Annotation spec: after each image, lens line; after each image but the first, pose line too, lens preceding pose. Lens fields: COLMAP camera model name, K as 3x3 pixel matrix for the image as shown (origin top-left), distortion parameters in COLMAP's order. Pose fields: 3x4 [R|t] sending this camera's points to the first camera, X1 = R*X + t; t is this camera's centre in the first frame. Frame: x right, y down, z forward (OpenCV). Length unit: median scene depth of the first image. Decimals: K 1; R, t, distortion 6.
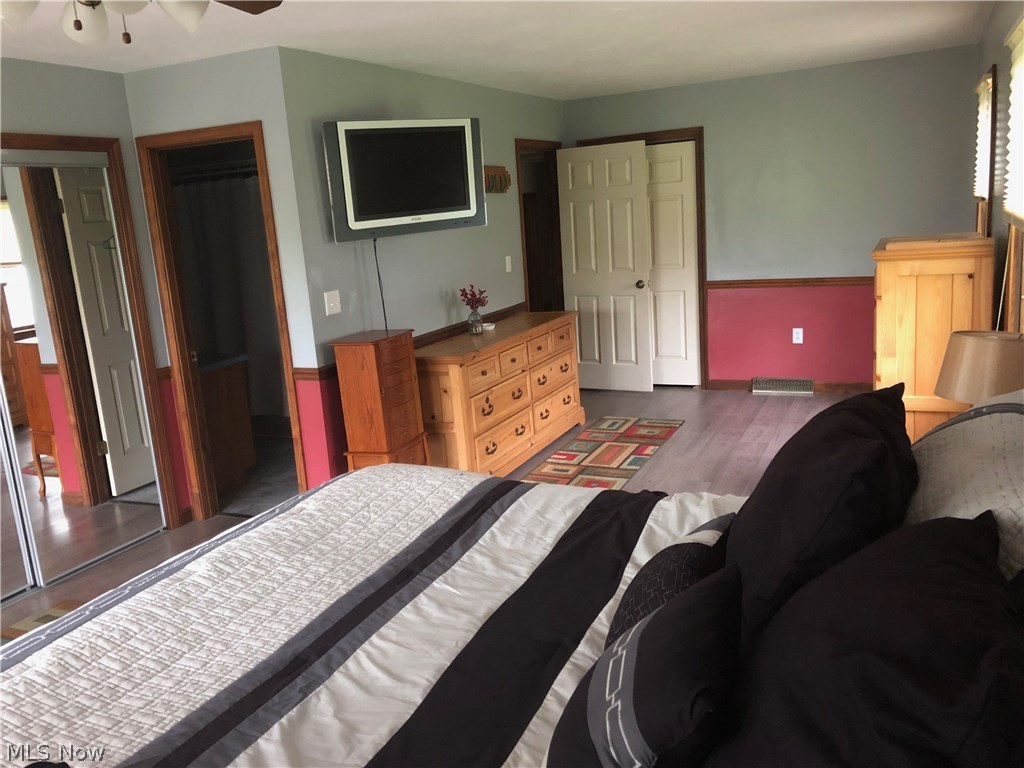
lens RADIAL K [[851.7, 0, 507.4], [0, 851.7, 380.7], [0, 0, 1]] dist [0.042436, -0.044561]
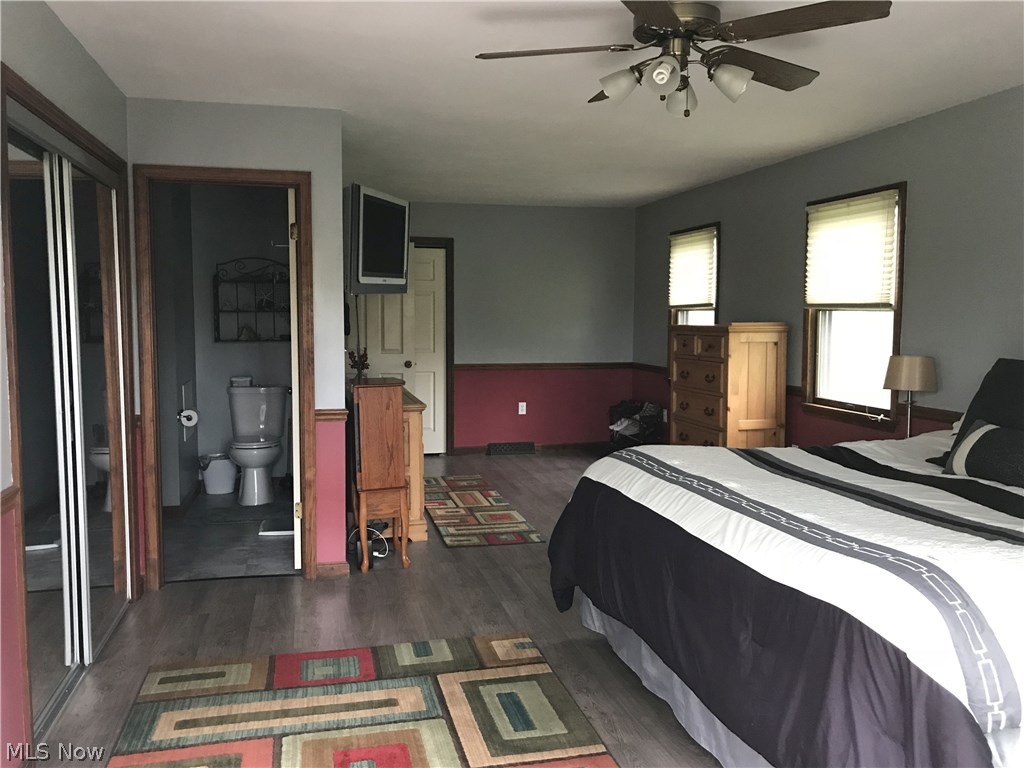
lens RADIAL K [[845.6, 0, 509.3], [0, 845.6, 386.6], [0, 0, 1]] dist [0.002854, -0.017924]
pose [[0.769704, 0.021438, 0.638041, -0.670657], [0.070019, 0.990572, -0.117750, 0.086670], [-0.634550, 0.135307, 0.760945, 0.078433]]
